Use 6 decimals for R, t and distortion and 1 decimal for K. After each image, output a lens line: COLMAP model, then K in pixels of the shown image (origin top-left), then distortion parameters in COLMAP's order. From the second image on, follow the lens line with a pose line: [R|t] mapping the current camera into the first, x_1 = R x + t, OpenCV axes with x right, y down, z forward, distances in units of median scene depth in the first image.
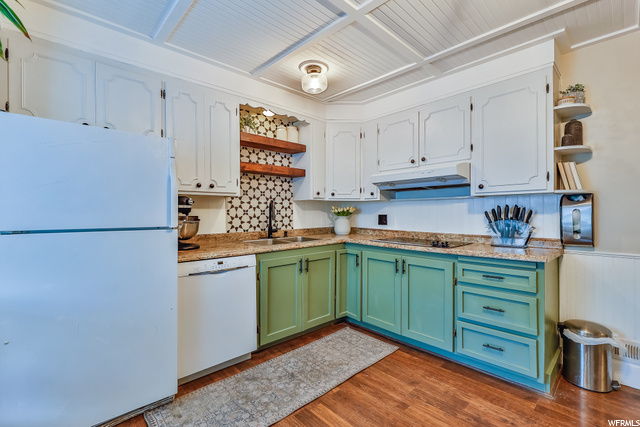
lens RADIAL K [[286.3, 0, 328.8], [0, 286.3, 212.2], [0, 0, 1]] dist [-0.000724, 0.000454]
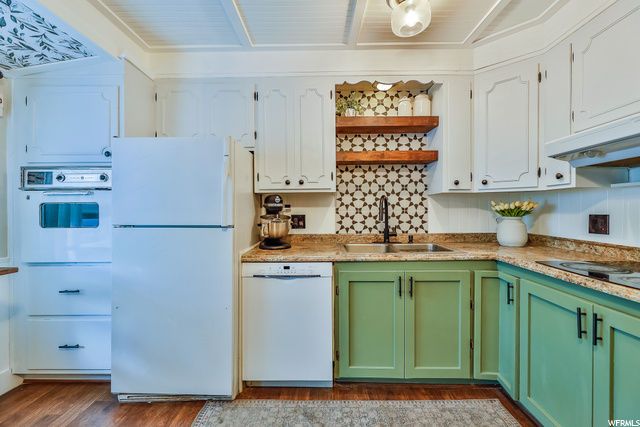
lens RADIAL K [[283.4, 0, 325.8], [0, 283.4, 212.3], [0, 0, 1]] dist [-0.000641, -0.000535]
pose [[0.712753, 0.000823, -0.701414, 0.242598], [0.002815, 0.999988, 0.004034, 0.001324], [0.701409, -0.004849, 0.712742, 0.342439]]
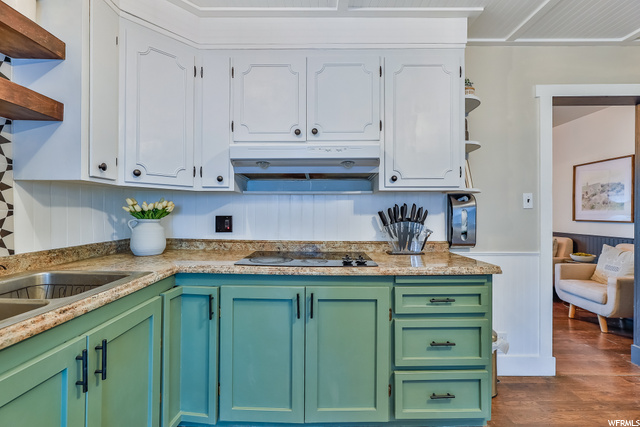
lens RADIAL K [[286.3, 0, 316.2], [0, 286.3, 214.2], [0, 0, 1]] dist [-0.000724, 0.000454]
pose [[0.707134, 0.000040, 0.707080, -0.129970], [-0.004464, 0.999980, 0.004408, 0.002461], [-0.707066, -0.006273, 0.707120, 0.528568]]
